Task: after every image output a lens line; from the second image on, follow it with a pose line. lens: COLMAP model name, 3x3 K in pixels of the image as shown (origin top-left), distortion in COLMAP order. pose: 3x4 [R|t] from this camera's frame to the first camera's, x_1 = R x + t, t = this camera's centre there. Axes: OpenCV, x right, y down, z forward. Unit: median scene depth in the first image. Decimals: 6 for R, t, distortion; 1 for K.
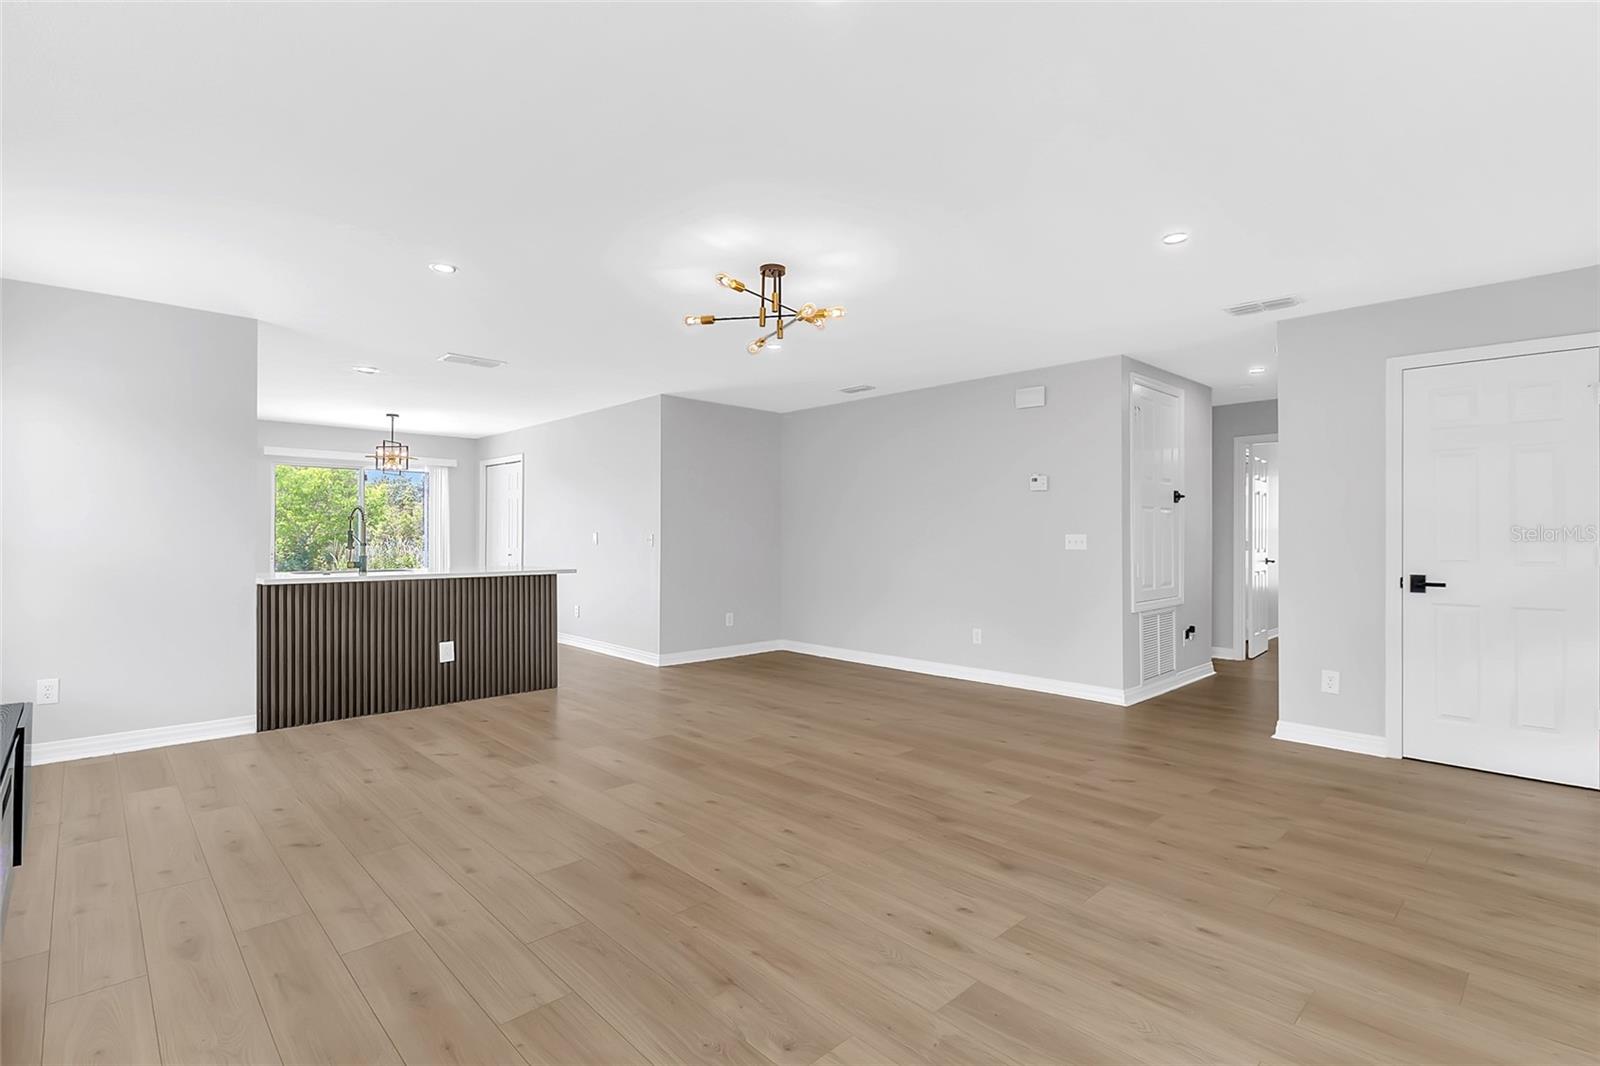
lens RADIAL K [[746.9, 0, 790.5], [0, 746.9, 538.4], [0, 0, 1]] dist [0.001958, 0.001698]
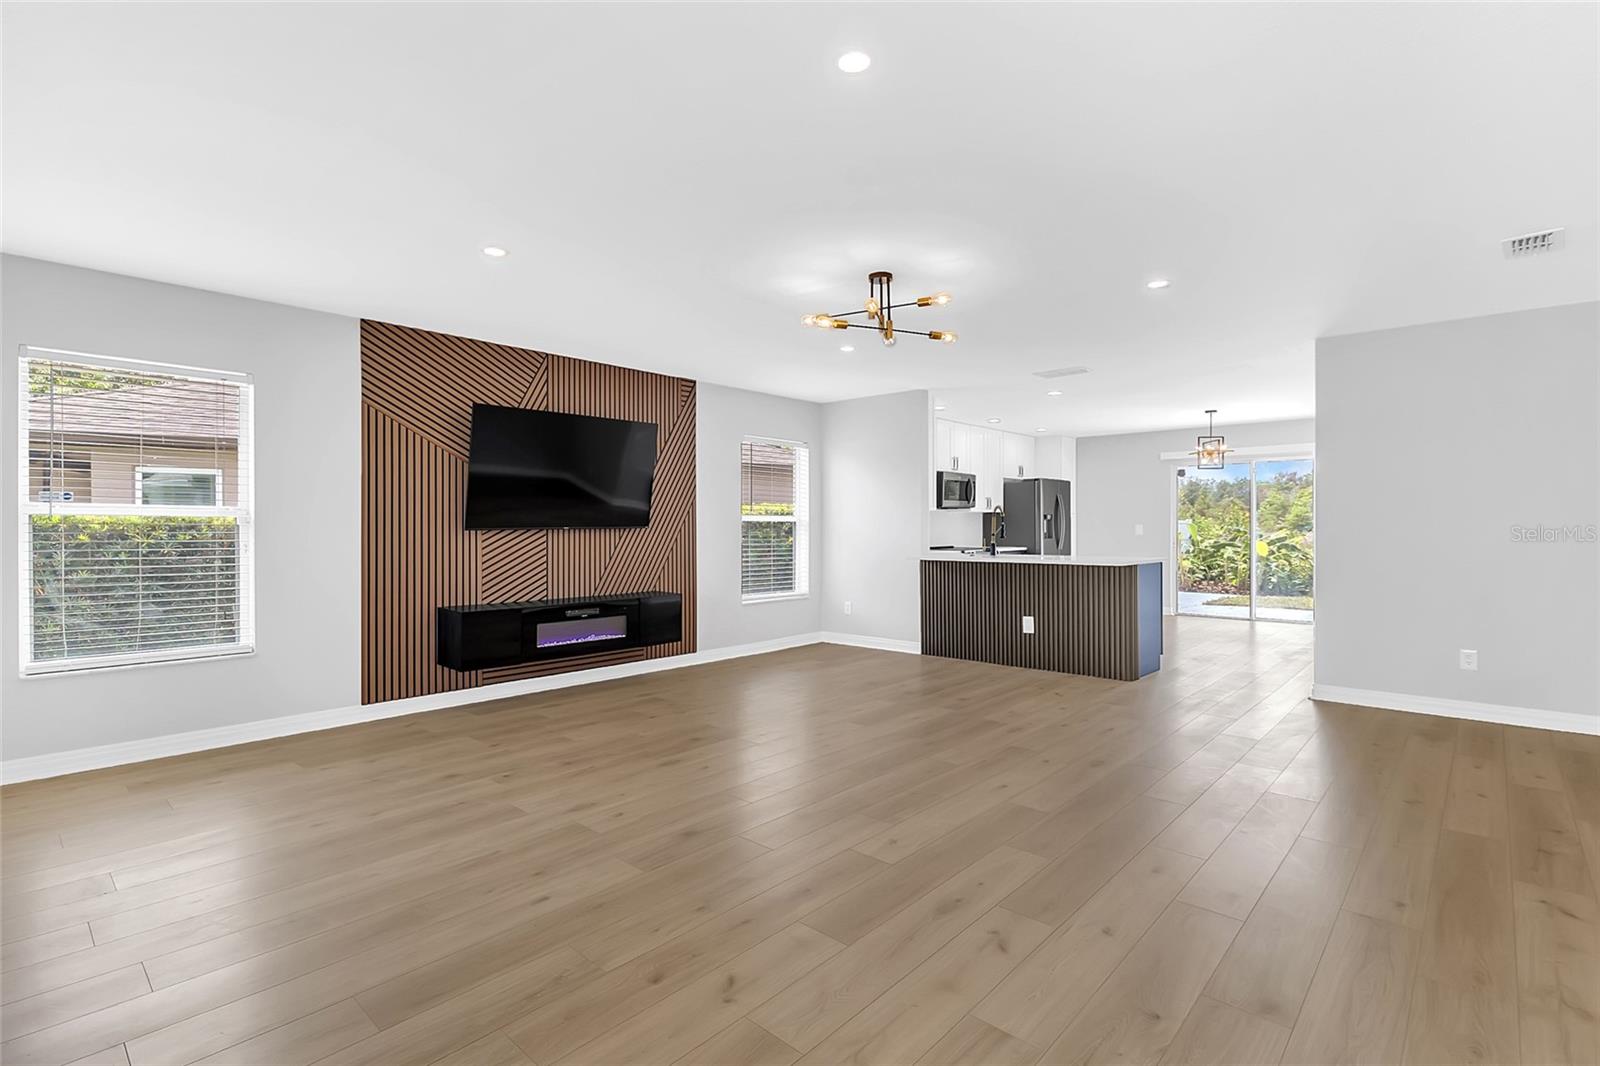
lens RADIAL K [[746.9, 0, 809.1], [0, 746.9, 527.8], [0, 0, 1]] dist [0.001958, 0.001698]
pose [[0.081659, -0.001170, -0.996660, 0.949378], [0.000525, 0.999999, -0.001131, -0.003194], [0.996660, -0.000431, 0.081659, 0.742416]]
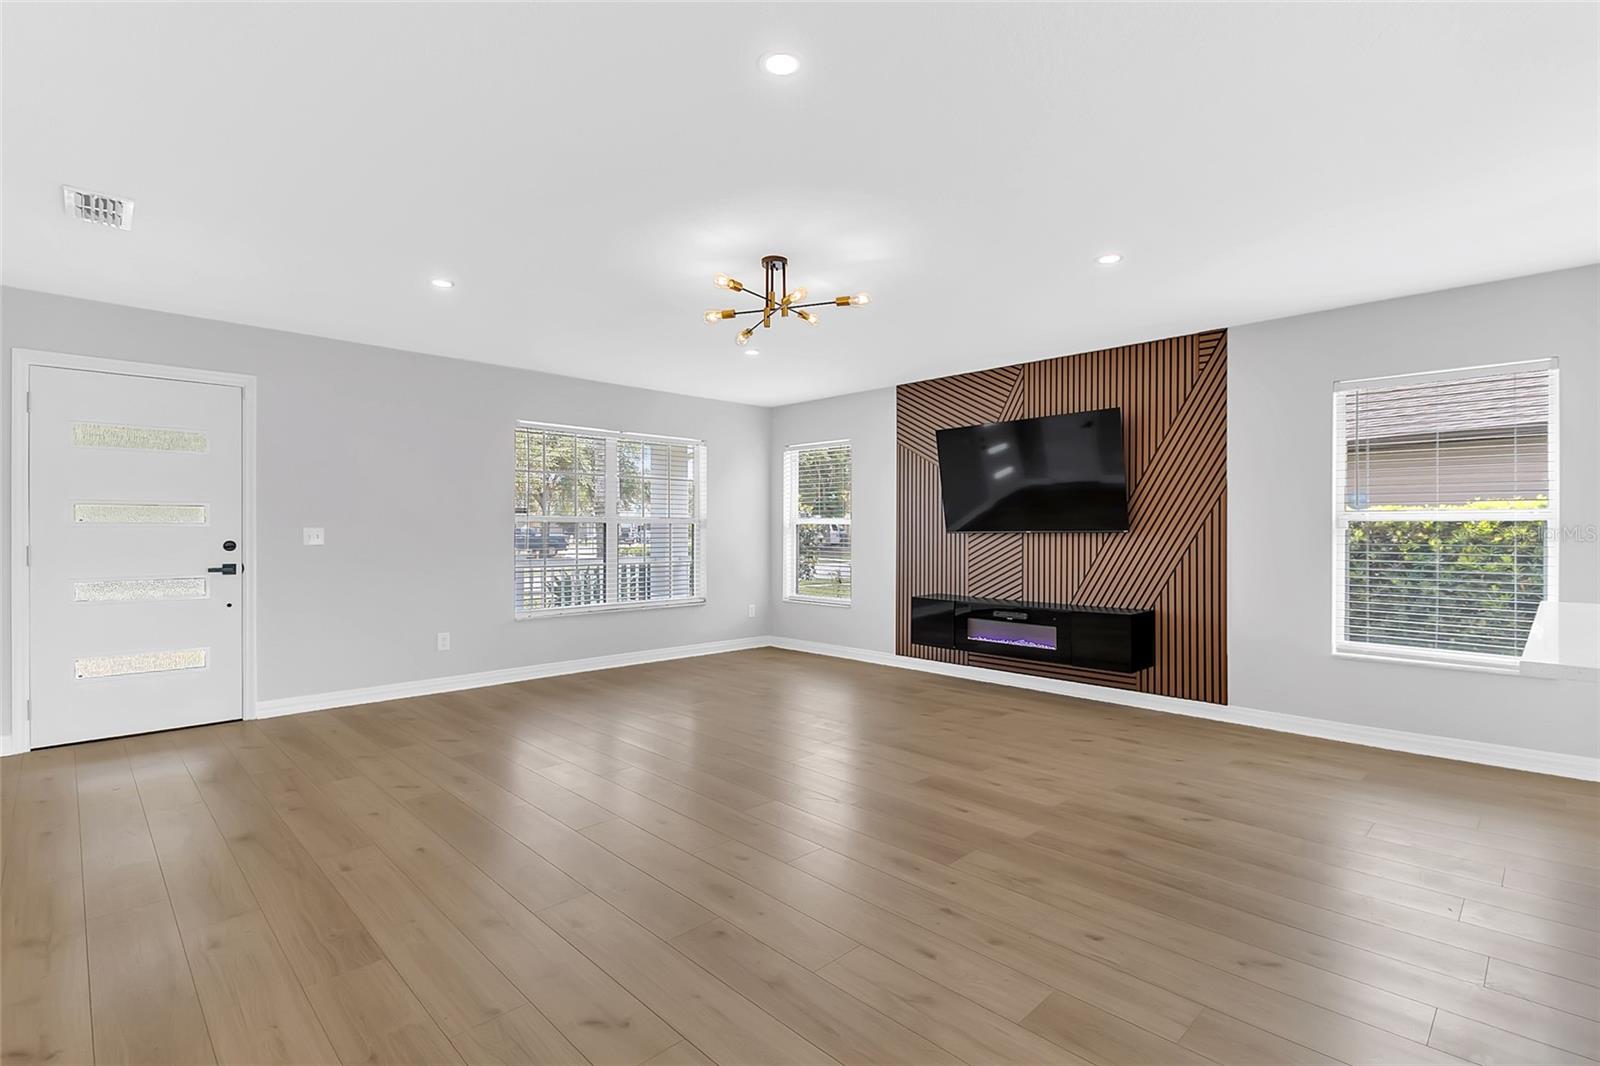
lens RADIAL K [[746.9, 0, 801.7], [0, 746.9, 532.2], [0, 0, 1]] dist [0.001958, 0.001698]
pose [[-0.999765, -0.002202, -0.021546, -0.038211], [-0.002279, 0.999991, 0.003553, -0.007905], [0.021538, 0.003601, -0.999762, 1.829174]]
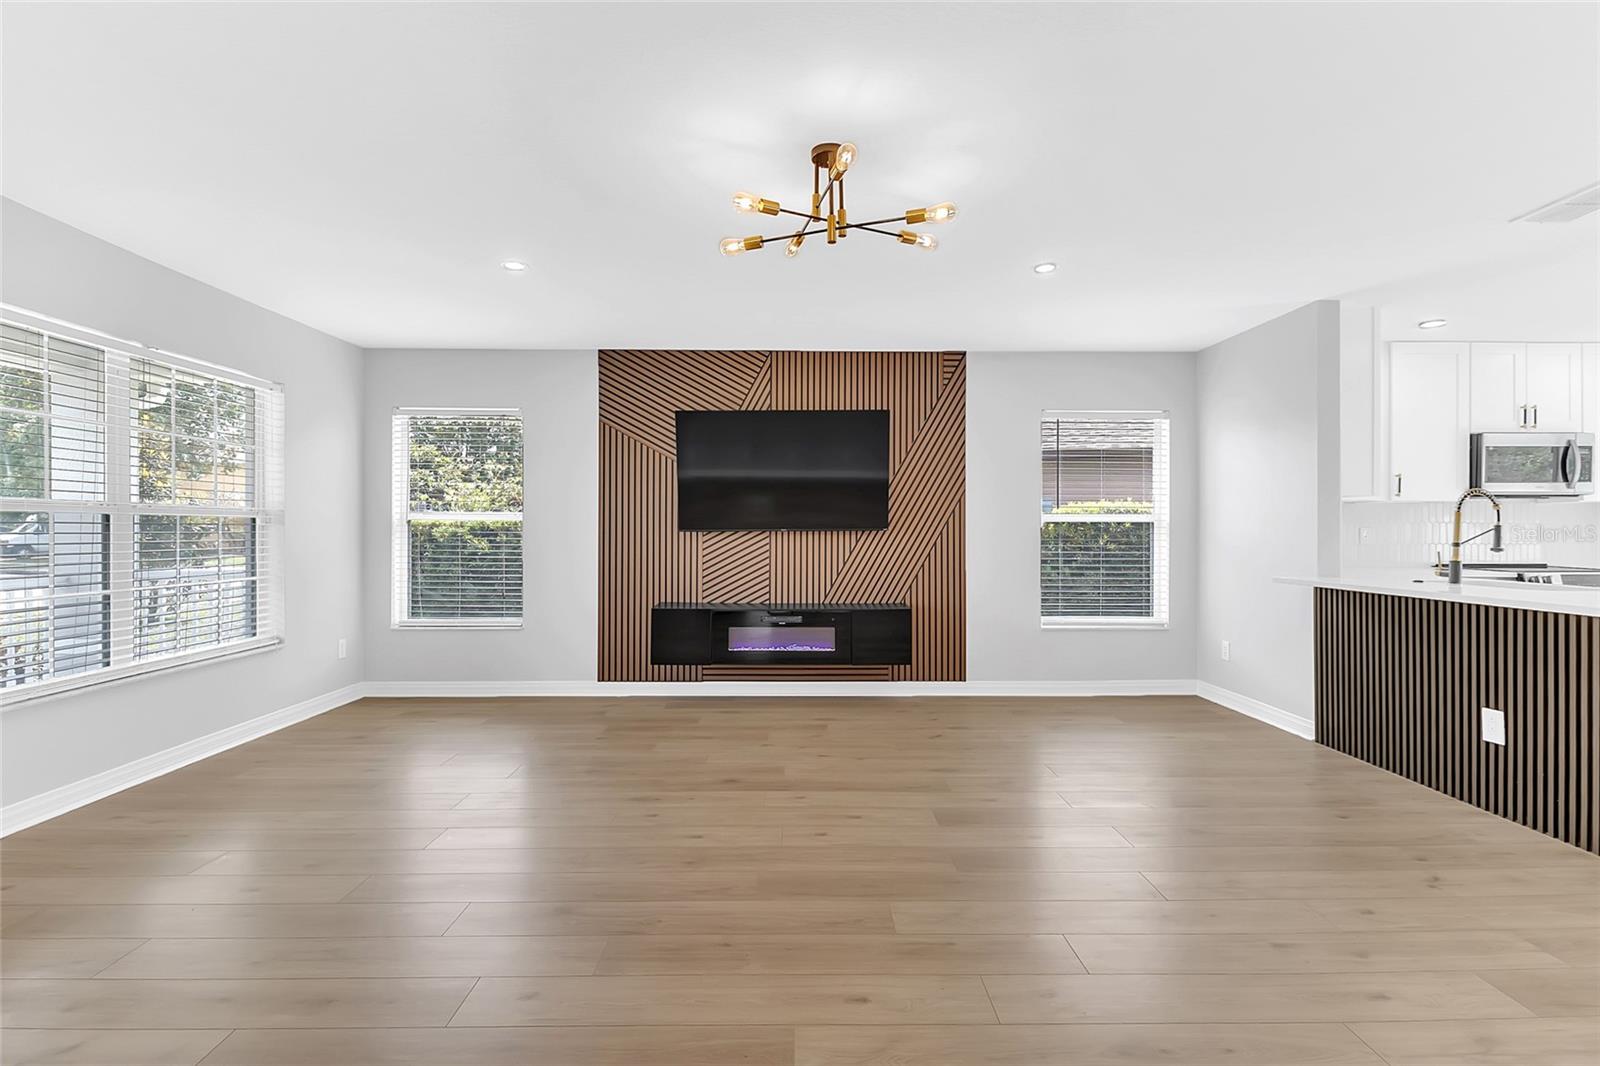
lens RADIAL K [[746.9, 0, 802.1], [0, 746.9, 527.5], [0, 0, 1]] dist [0.001958, 0.001698]
pose [[-0.673771, -0.004543, -0.738926, 0.477014], [-0.002805, 0.999990, -0.003590, -0.004041], [0.738935, -0.000346, -0.673777, 1.339693]]
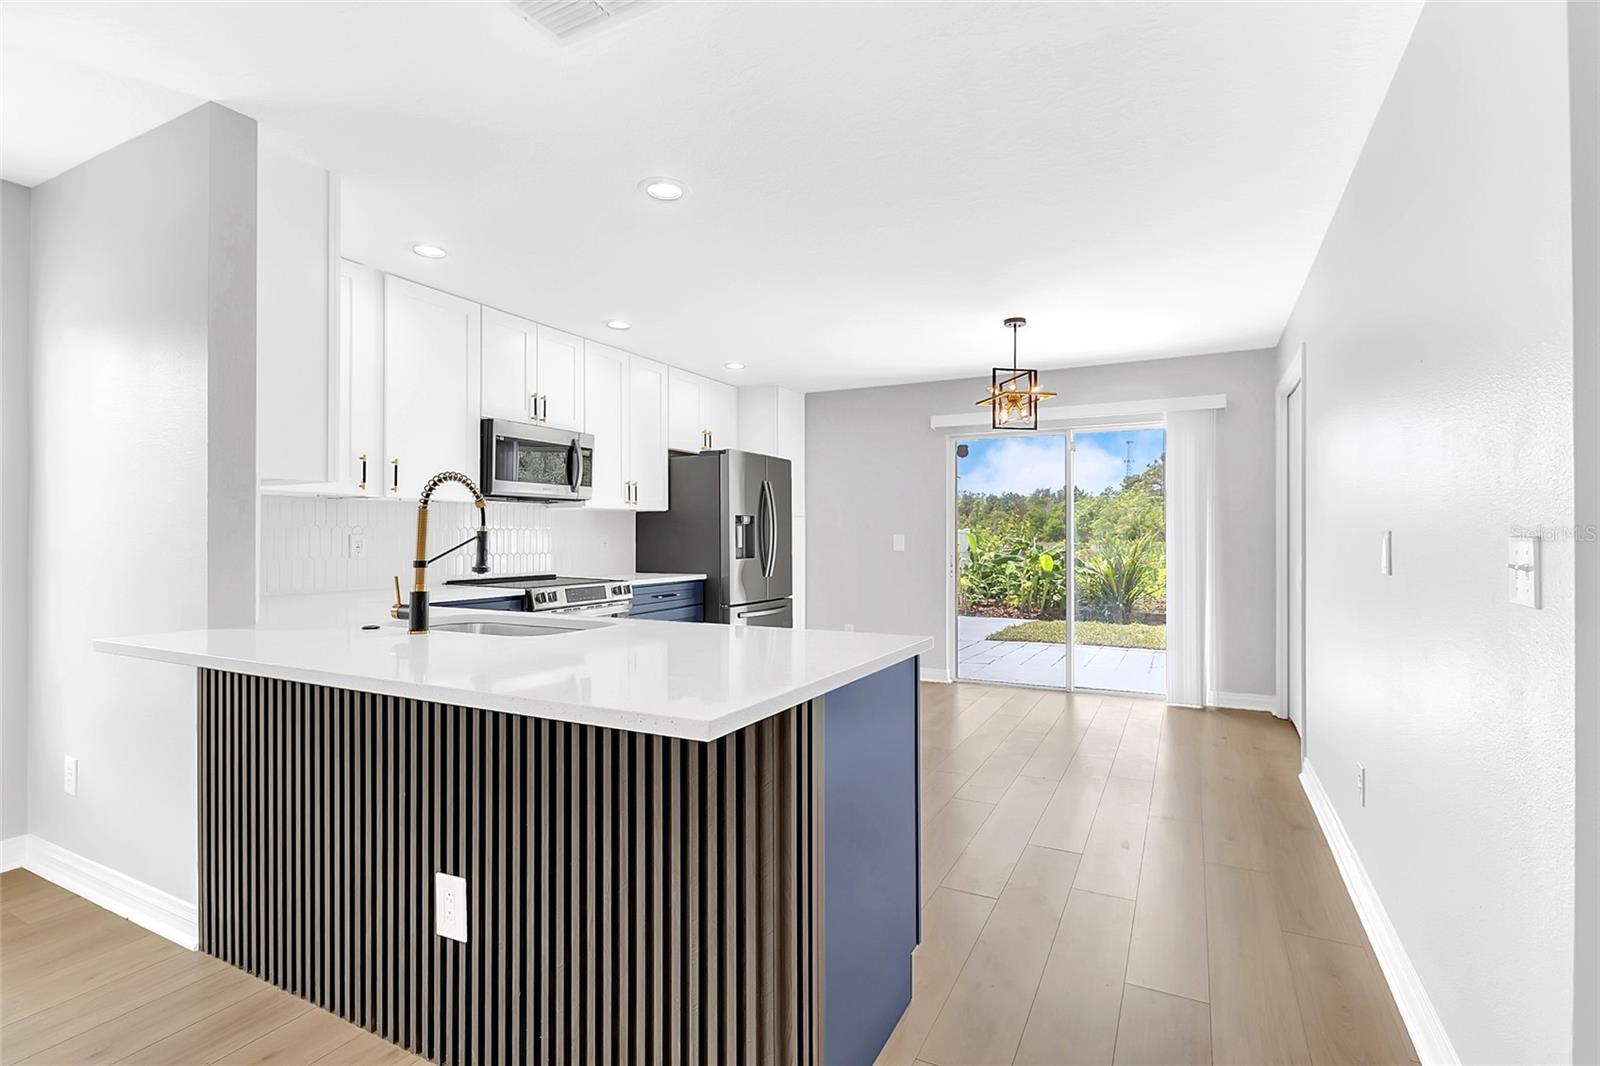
lens RADIAL K [[746.9, 0, 855.1], [0, 746.9, 534.8], [0, 0, 1]] dist [0.001958, 0.001698]
pose [[0.395737, -0.006506, -0.918341, -0.133126], [0.003220, 0.999979, -0.005697, -0.005601], [0.918358, -0.000702, 0.395750, 1.388858]]
